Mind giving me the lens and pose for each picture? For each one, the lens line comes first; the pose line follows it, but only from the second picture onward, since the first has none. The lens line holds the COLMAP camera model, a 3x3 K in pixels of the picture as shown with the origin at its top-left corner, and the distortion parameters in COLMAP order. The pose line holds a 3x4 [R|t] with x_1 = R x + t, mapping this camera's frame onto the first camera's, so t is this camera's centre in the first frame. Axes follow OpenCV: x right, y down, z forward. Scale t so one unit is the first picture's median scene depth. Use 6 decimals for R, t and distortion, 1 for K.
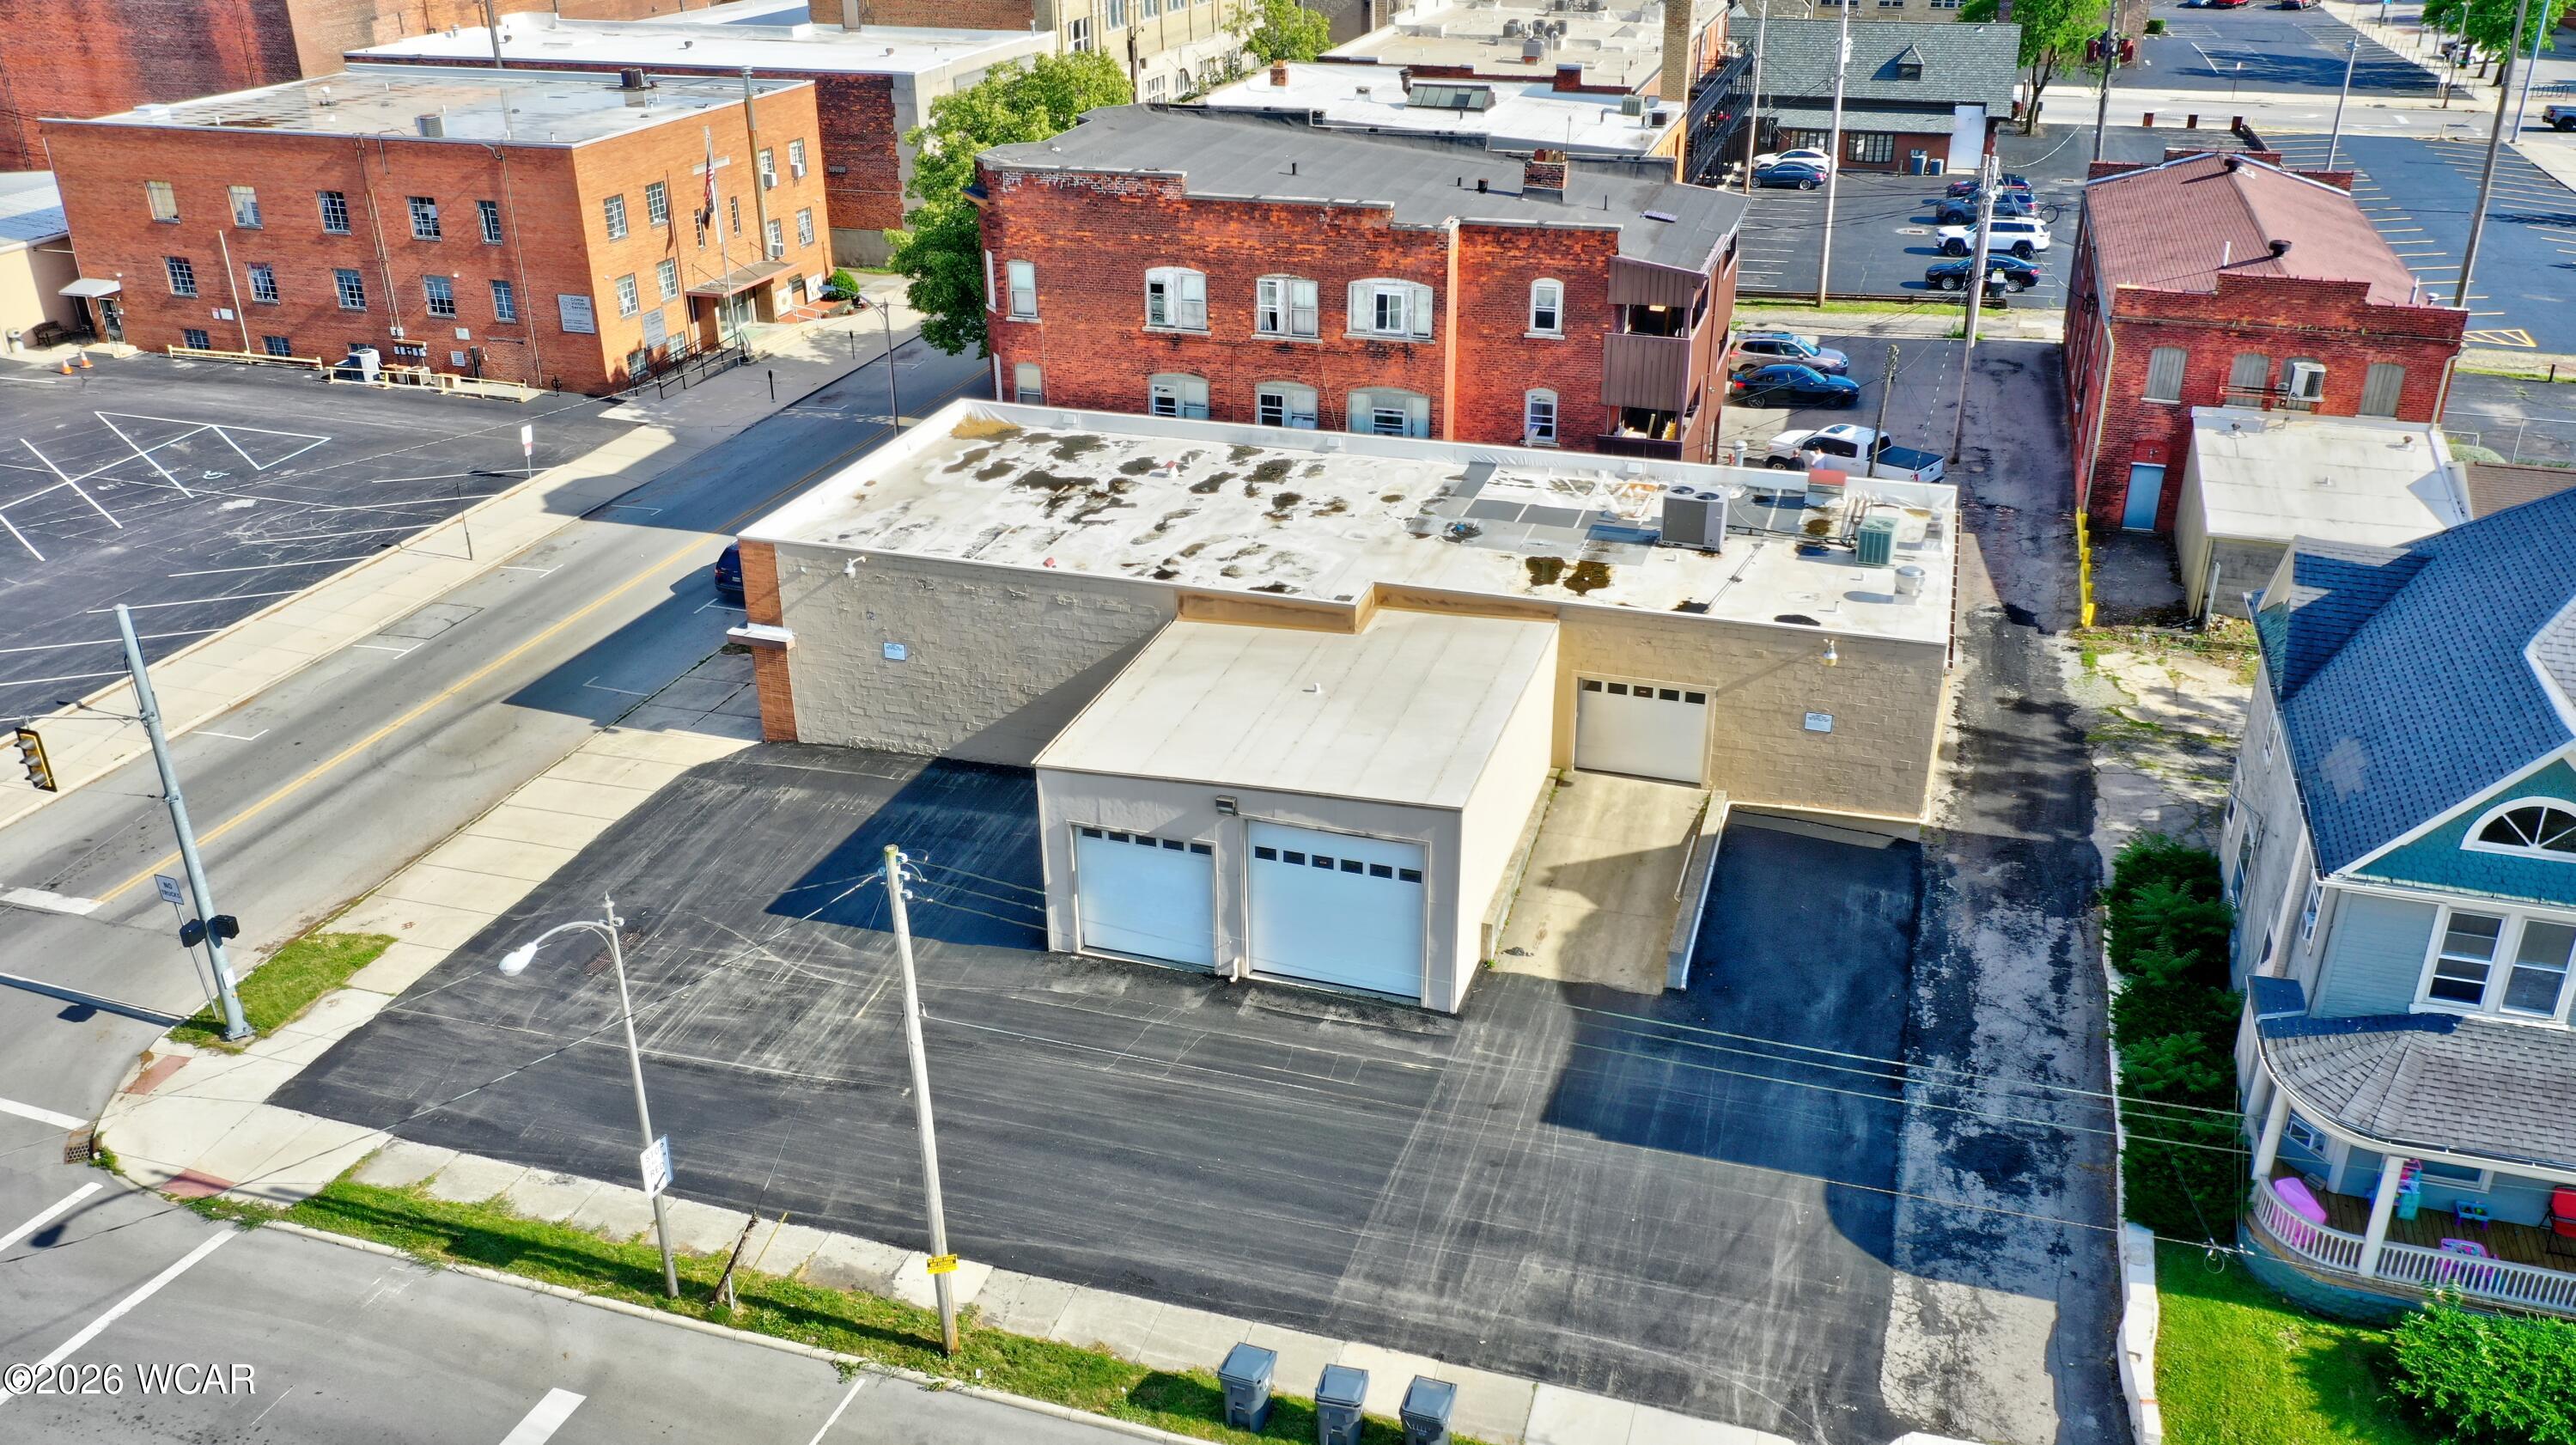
lens RADIAL K [[2005.4, 0, 1268.5], [0, 2005.4, 724.7], [0, 0, 1]] dist [0.004180, -0.005264]
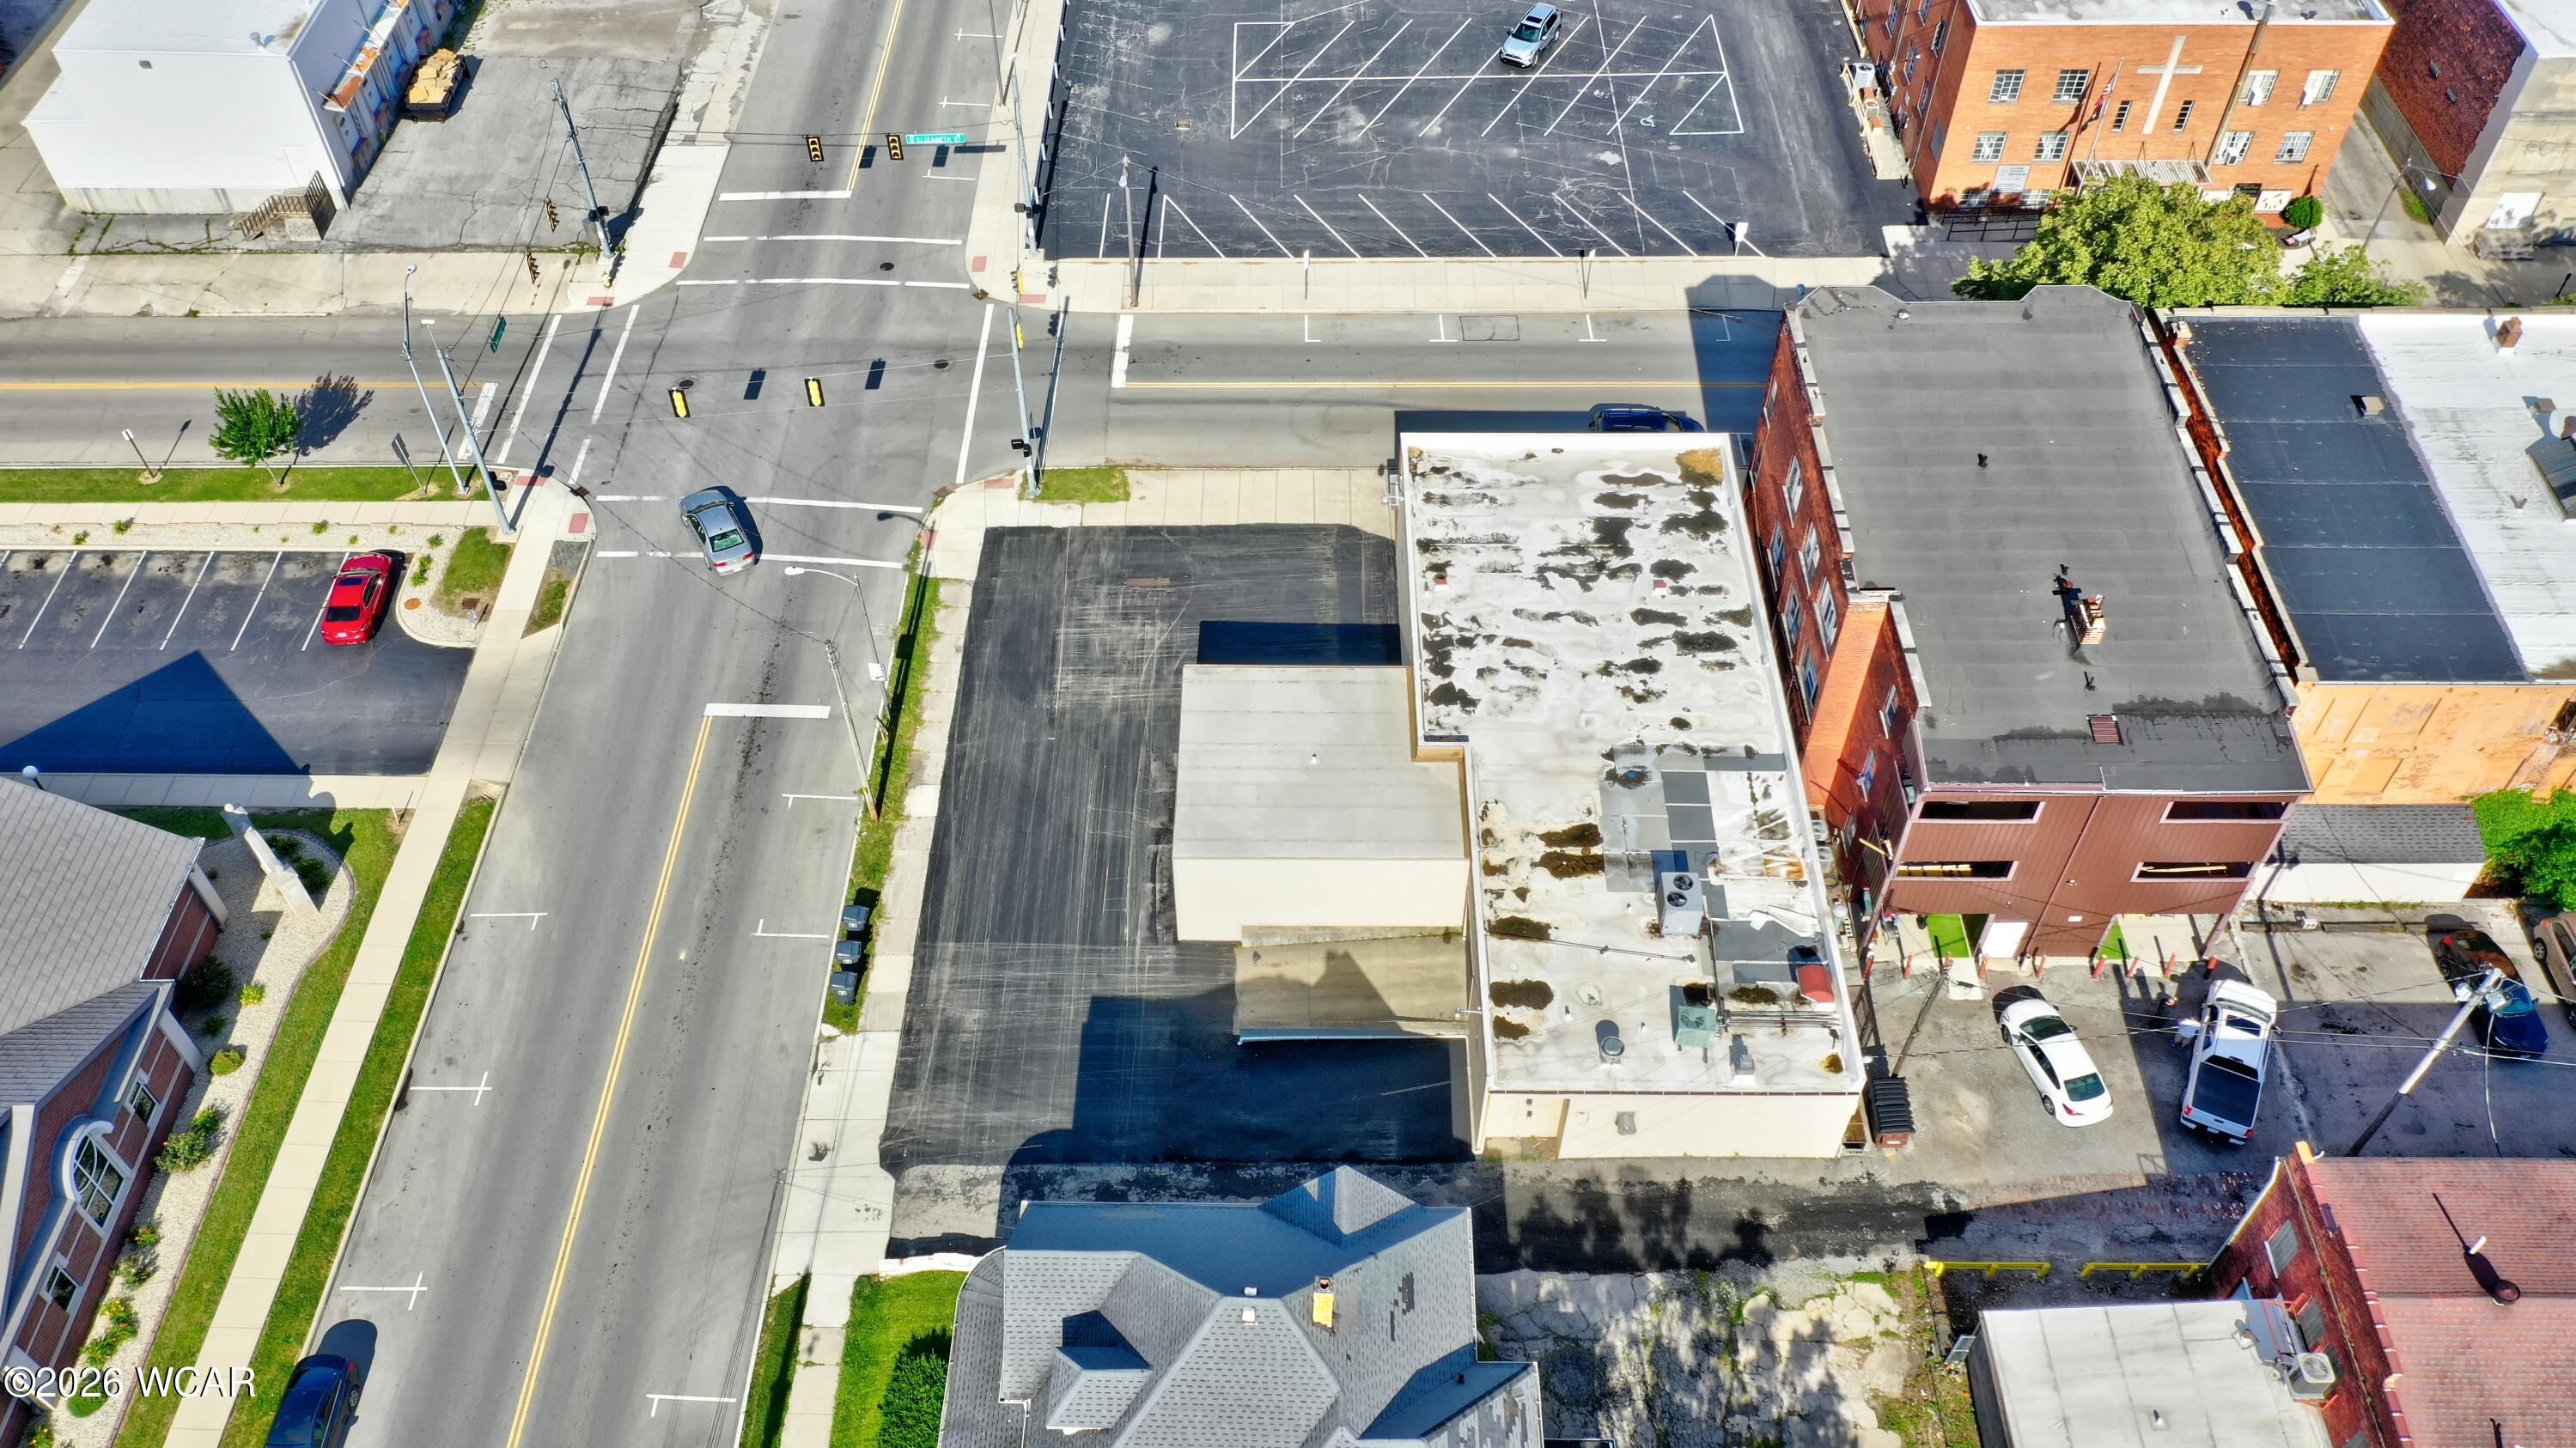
lens RADIAL K [[2005.1, 0, 1268.5], [0, 2005.1, 726.2], [0, 0, 1]] dist [0.004180, -0.005264]
pose [[0.302637, 0.718961, -0.625705, 0.751270], [-0.404564, 0.691316, 0.598674, -0.739691], [0.862983, 0.071957, 0.500083, 0.135739]]
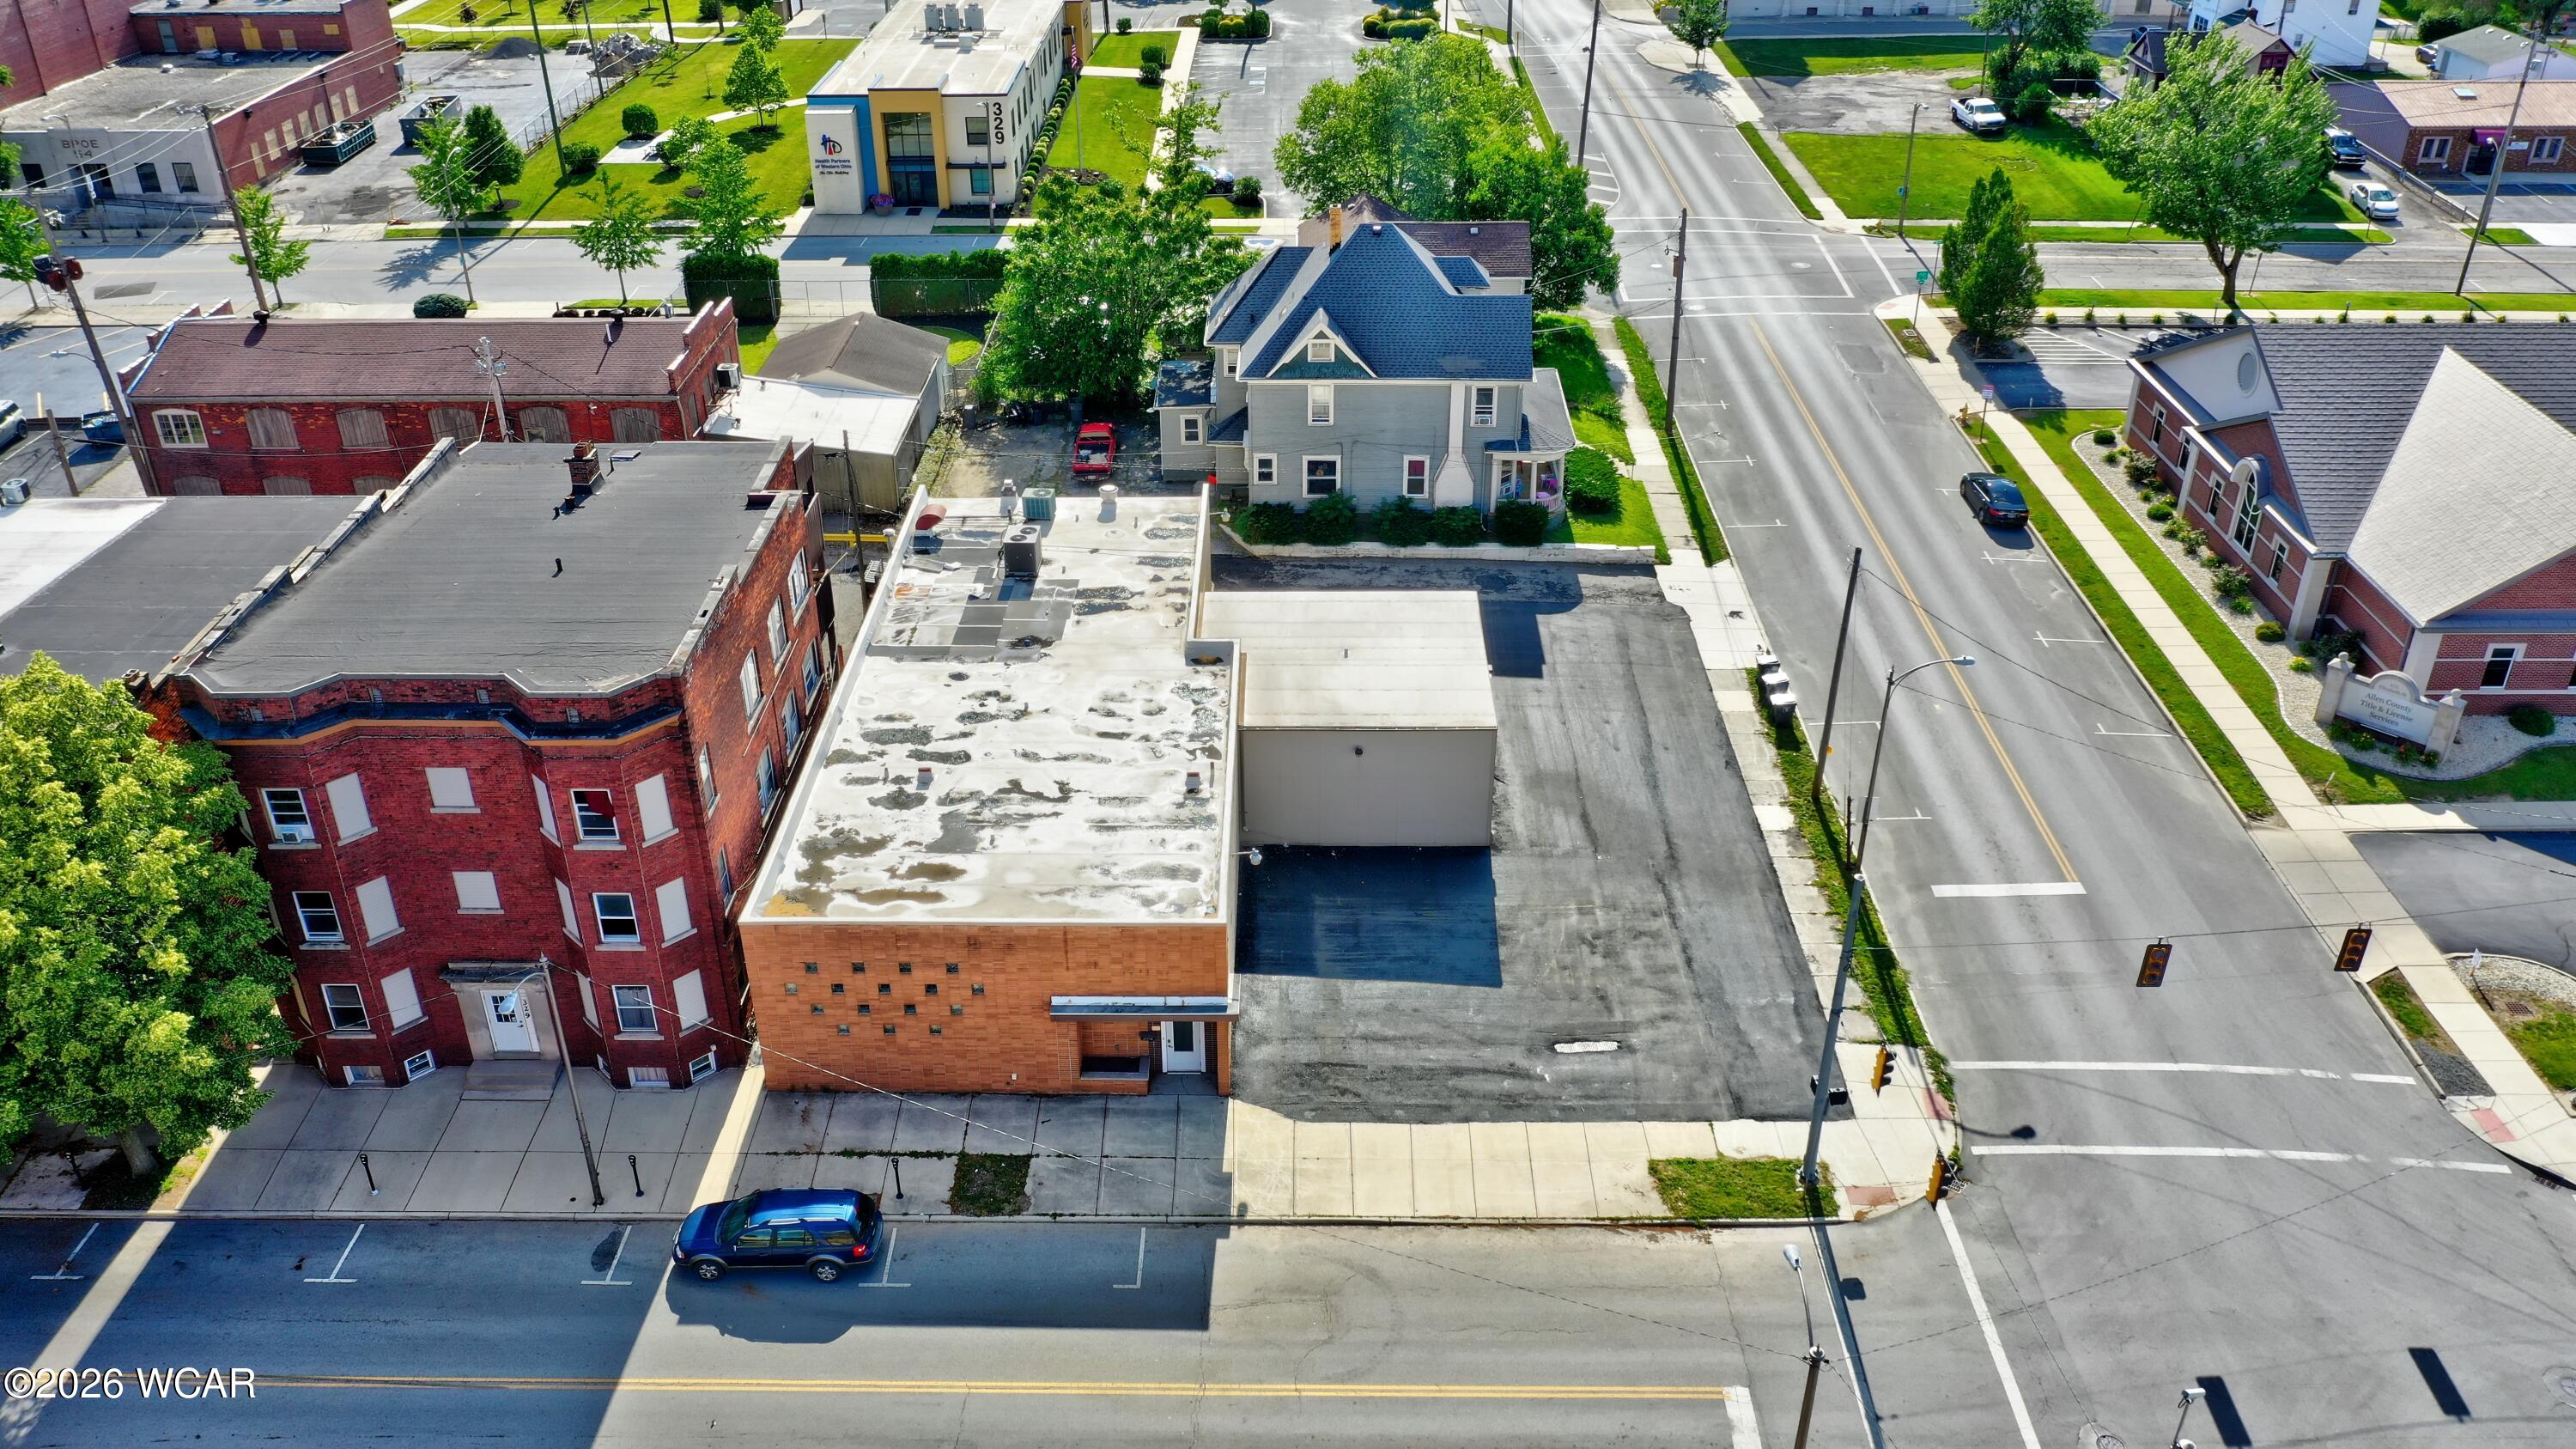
lens RADIAL K [[2029.9, 0, 1268.4], [0, 2029.9, 719.4], [0, 0, 1]] dist [-0.006771, -0.009639]
pose [[-0.299694, -0.462575, 0.834391, -0.982902], [0.415239, 0.724160, 0.550609, -0.661632], [-0.858930, 0.511485, -0.024947, 0.854379]]
